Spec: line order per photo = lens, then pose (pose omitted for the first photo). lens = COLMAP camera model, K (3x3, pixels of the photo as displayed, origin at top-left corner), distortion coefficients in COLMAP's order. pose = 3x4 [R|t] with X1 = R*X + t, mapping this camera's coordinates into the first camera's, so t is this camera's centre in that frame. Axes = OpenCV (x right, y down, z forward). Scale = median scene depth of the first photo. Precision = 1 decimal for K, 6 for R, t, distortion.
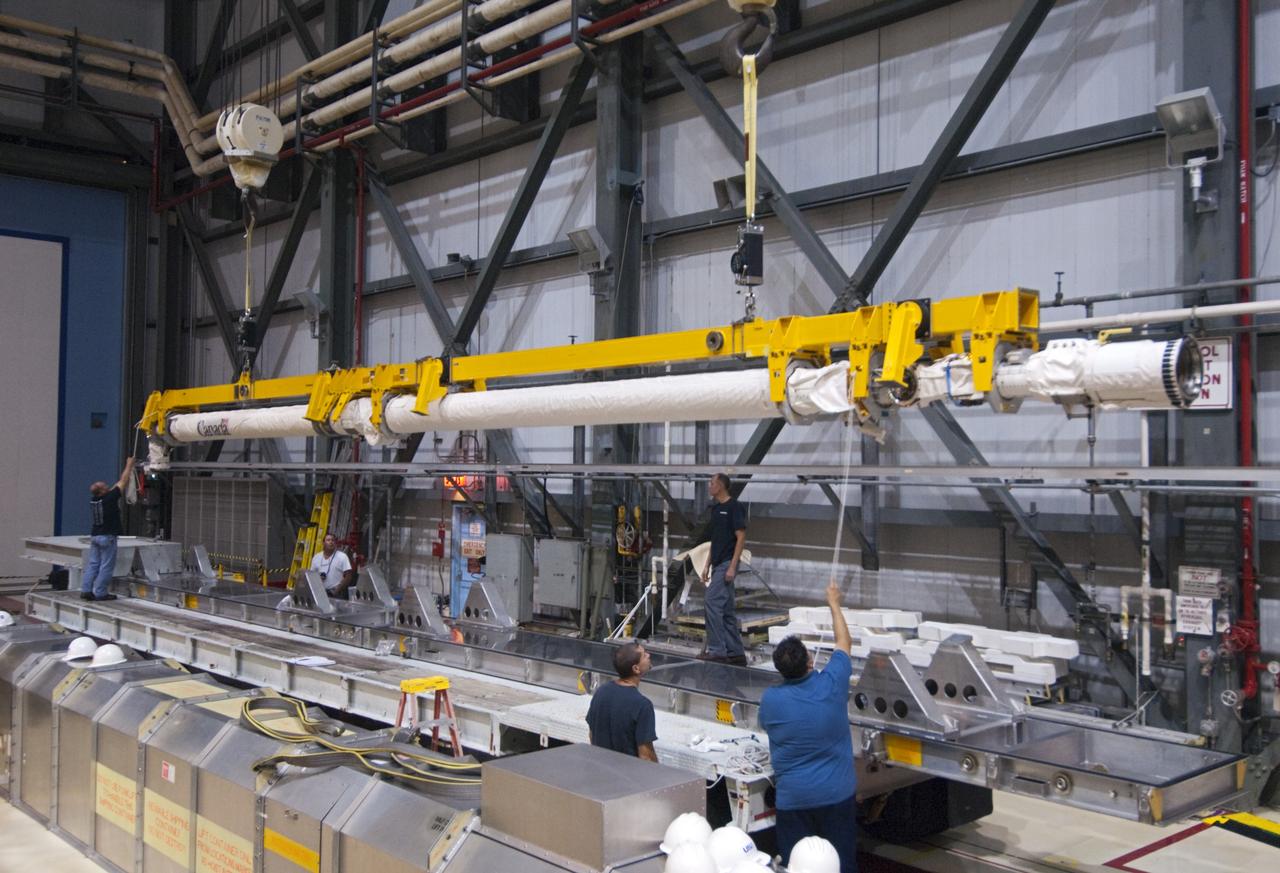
lens RADIAL K [[1252.0, 0, 643.5], [0, 1252.0, 435.2], [0, 0, 1]] dist [0.066354, 0.000000]
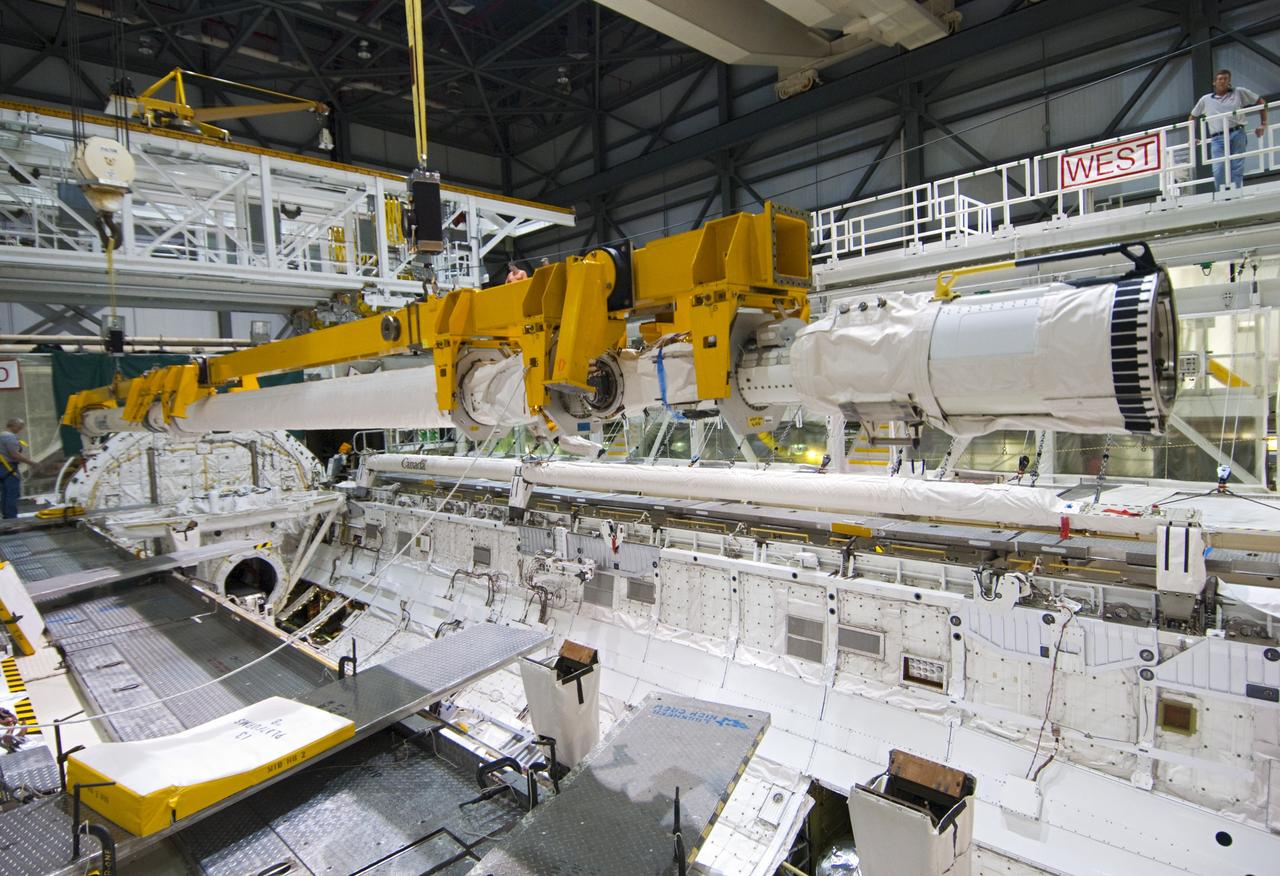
lens RADIAL K [[724.6, 0, 574.5], [0, 724.6, 423.1], [0, 0, 1]] dist [0.025047, -0.023769]
pose [[0.998154, -0.059736, 0.010952, 0.197044], [0.058901, 0.996138, 0.065116, -0.047246], [-0.014799, -0.064350, 0.997818, 0.659511]]
